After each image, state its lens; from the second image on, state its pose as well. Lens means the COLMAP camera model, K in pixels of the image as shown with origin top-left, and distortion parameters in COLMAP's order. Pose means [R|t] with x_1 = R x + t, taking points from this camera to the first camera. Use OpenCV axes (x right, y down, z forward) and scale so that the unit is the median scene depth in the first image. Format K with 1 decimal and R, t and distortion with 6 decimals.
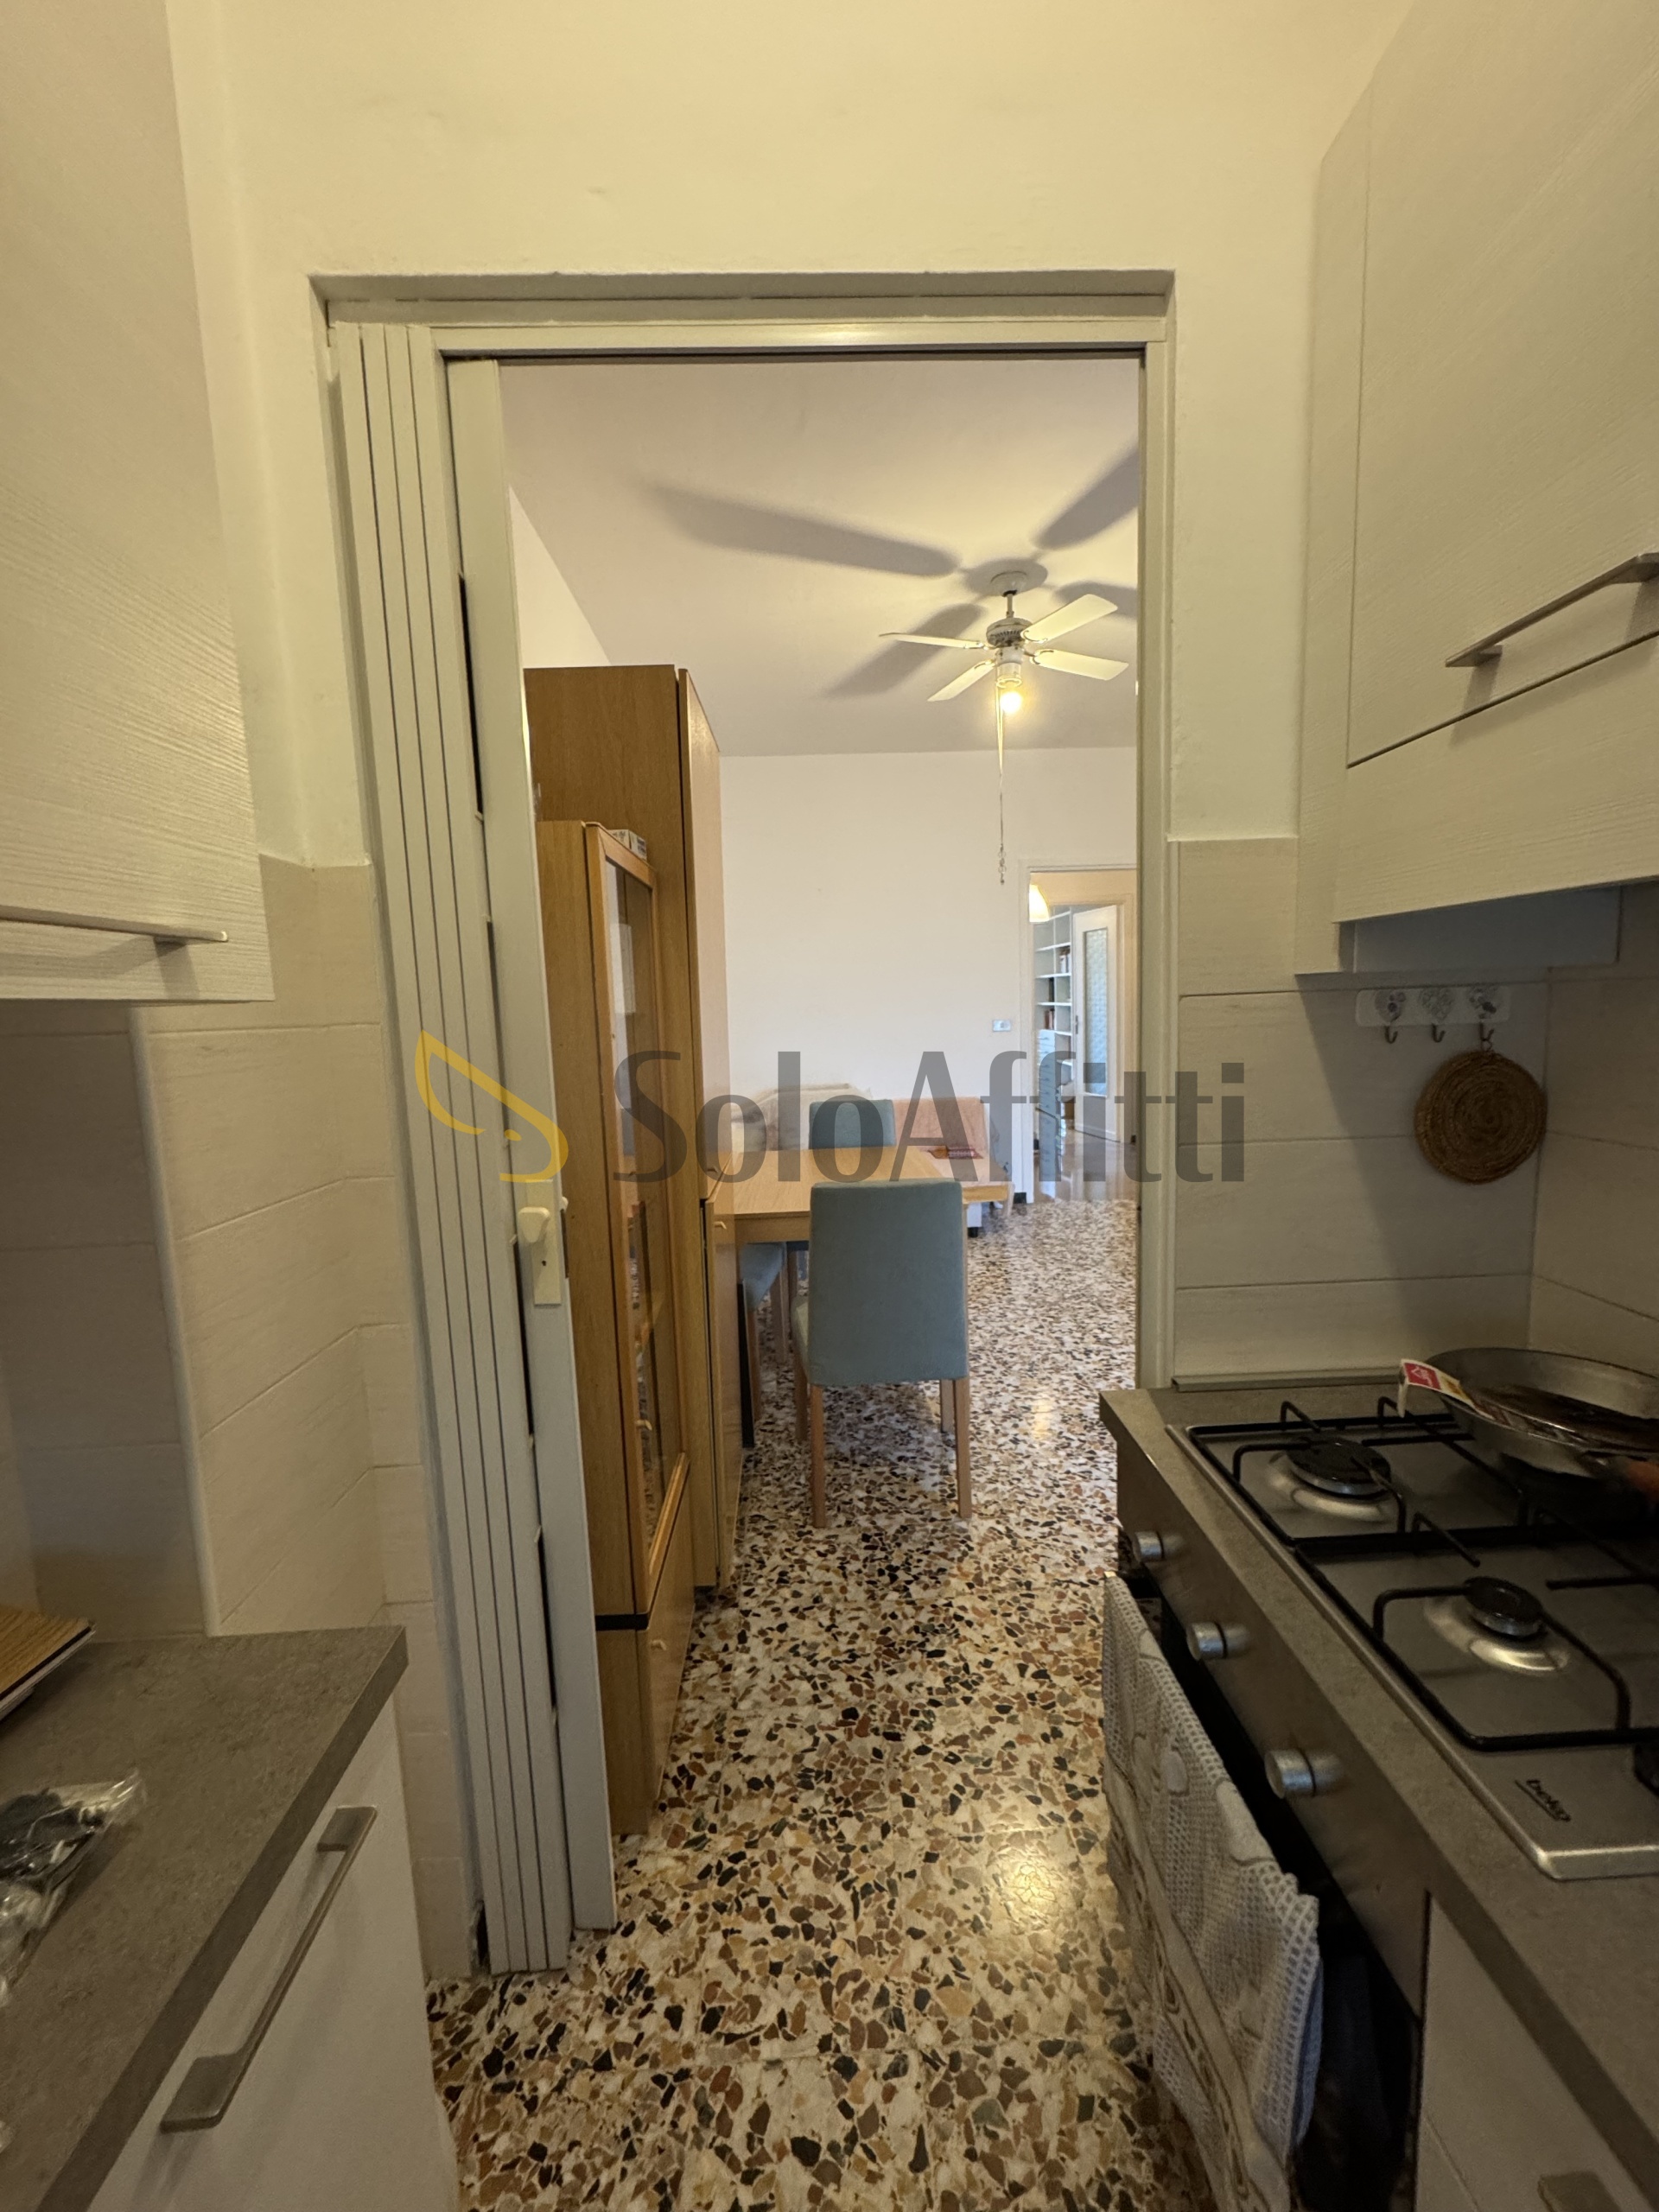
lens RADIAL K [[881.7, 0, 829.8], [0, 881.7, 1105.4], [0, 0, 1]] dist [-0.002752, 0.000010]
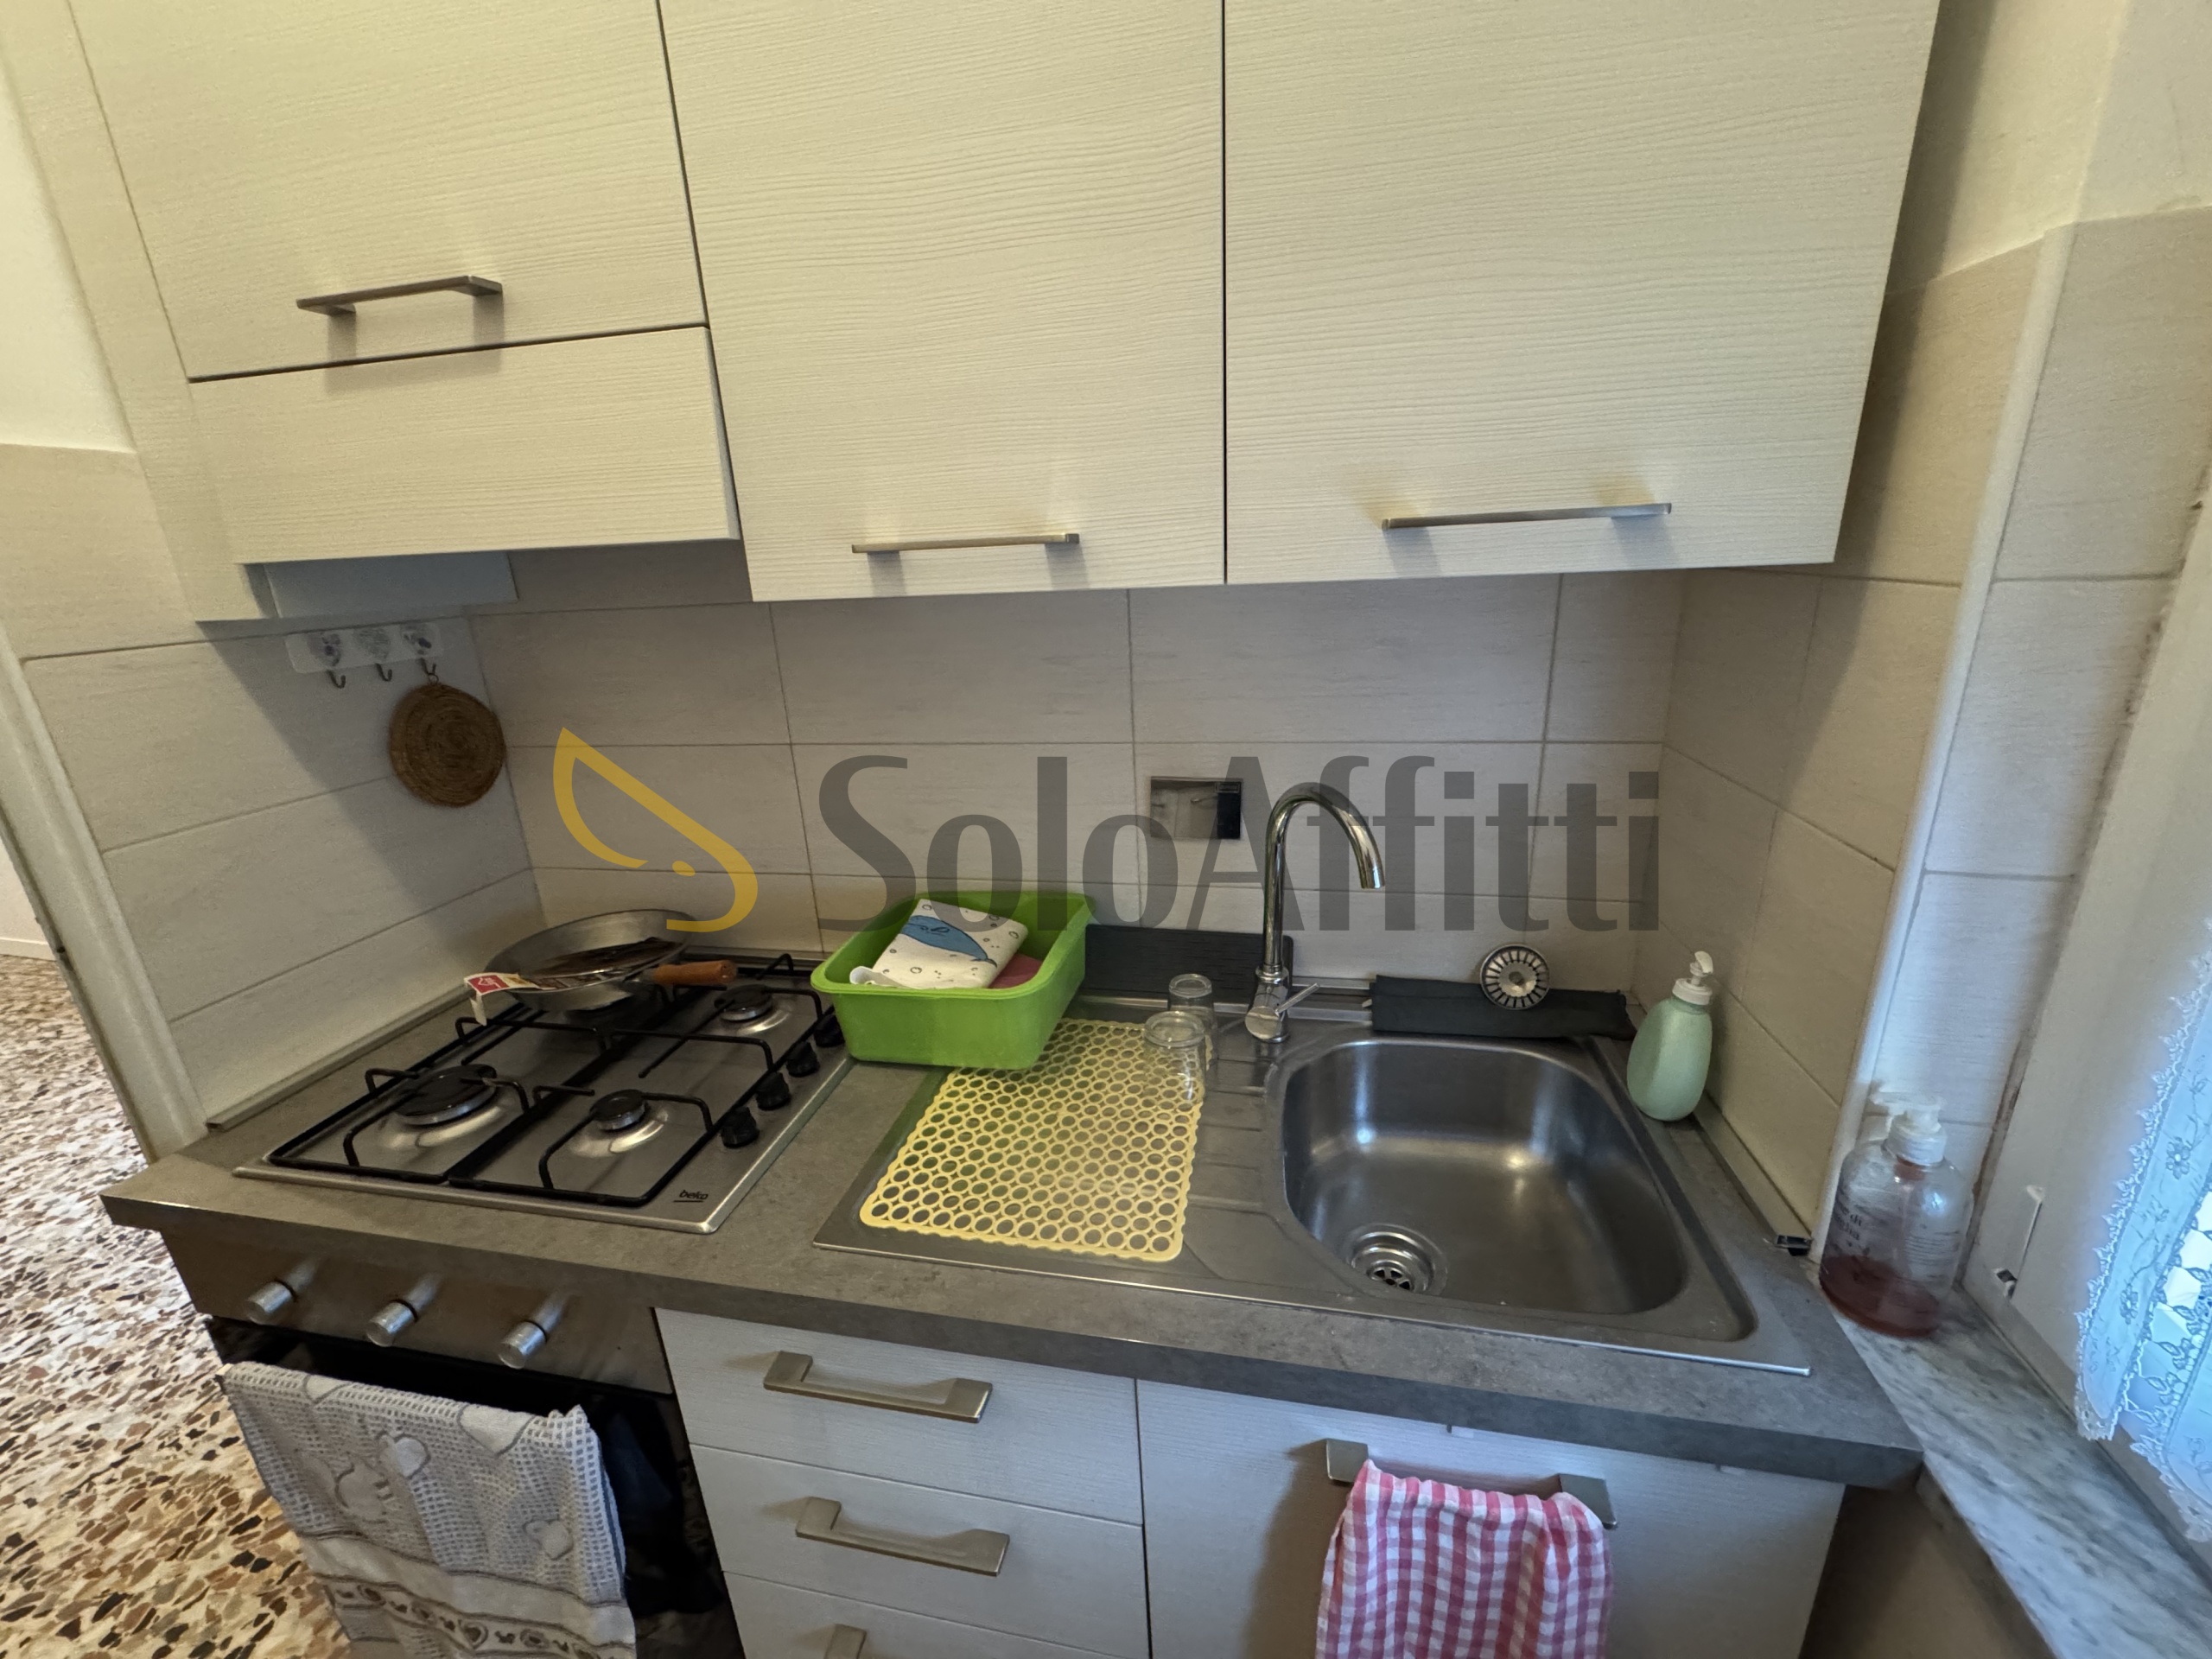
lens RADIAL K [[888.5, 0, 1102.0], [0, 888.5, 826.0], [0, 0, 1]] dist [-0.001129, 0.000072]
pose [[0.233846, -0.269675, 0.934126, -0.132746], [0.153043, 0.958997, 0.238543, -0.031324], [-0.960153, 0.087180, 0.265530, -0.059835]]
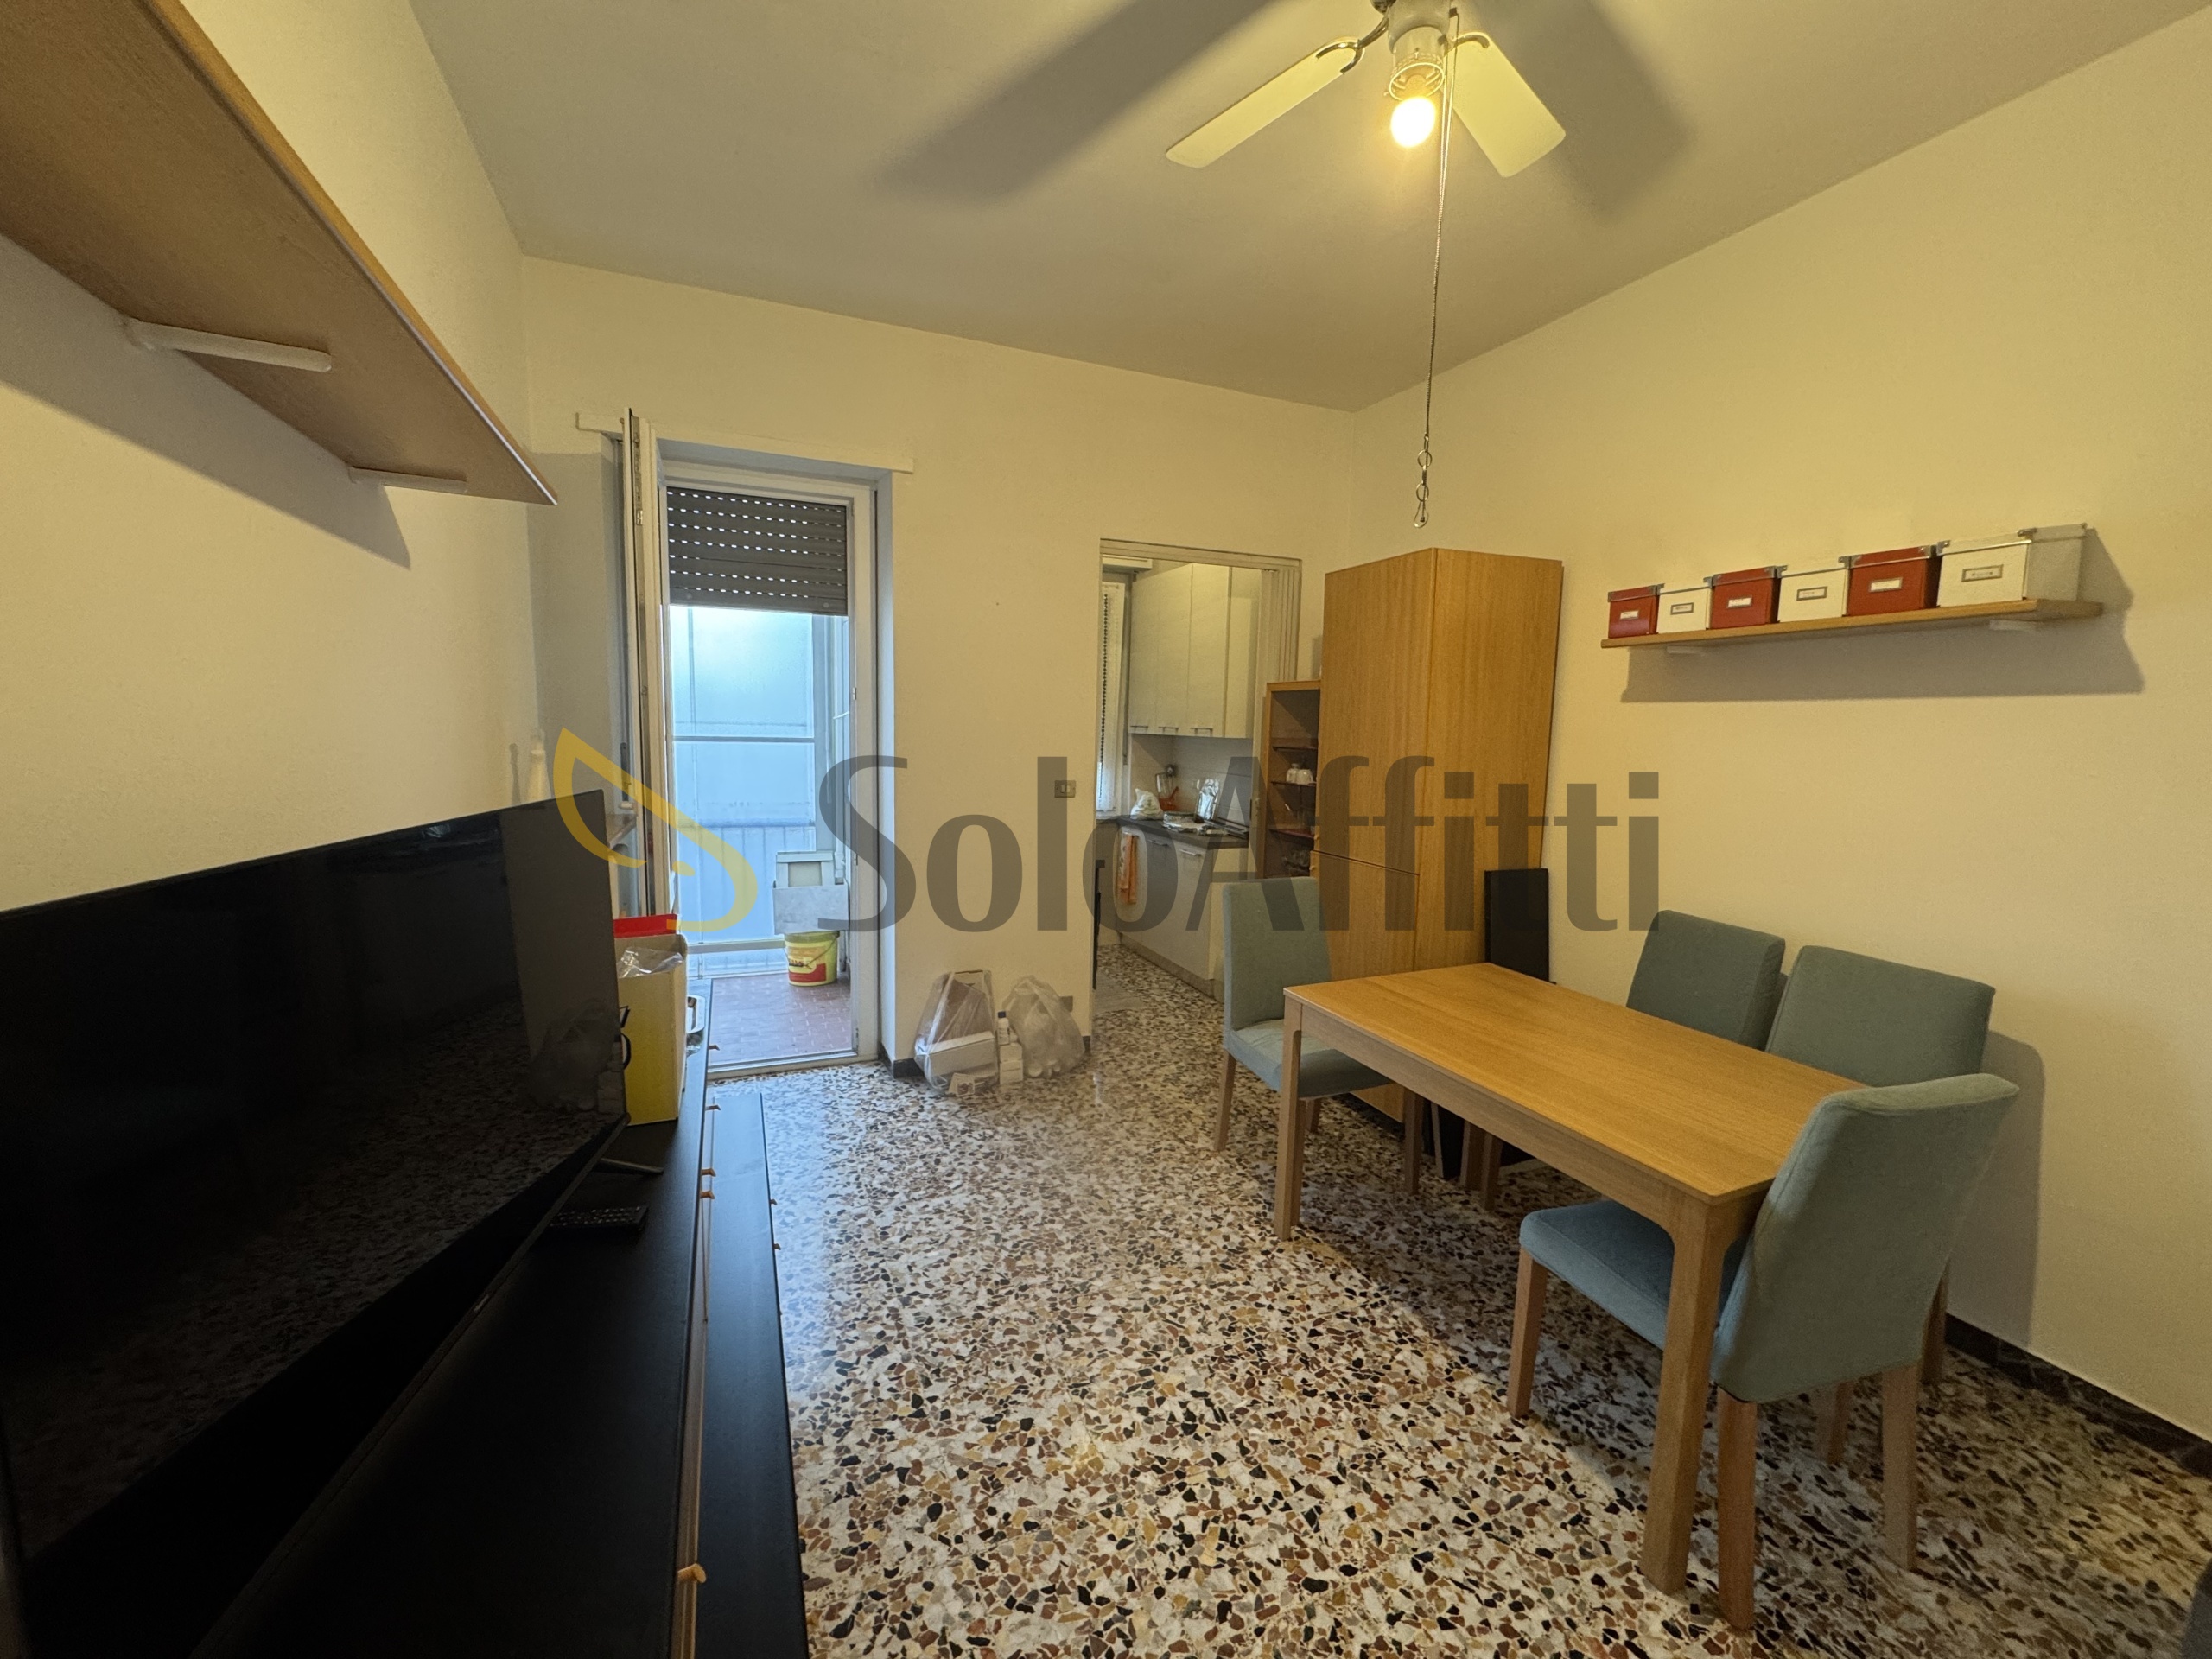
lens RADIAL K [[881.7, 0, 1107.3], [0, 881.7, 830.3], [0, 0, 1]] dist [-0.002752, 0.000010]
pose [[-0.933469, 0.053890, -0.354587, 1.657876], [-0.034827, 0.970355, 0.239160, -0.652559], [0.356964, 0.235598, -0.903920, 4.482913]]
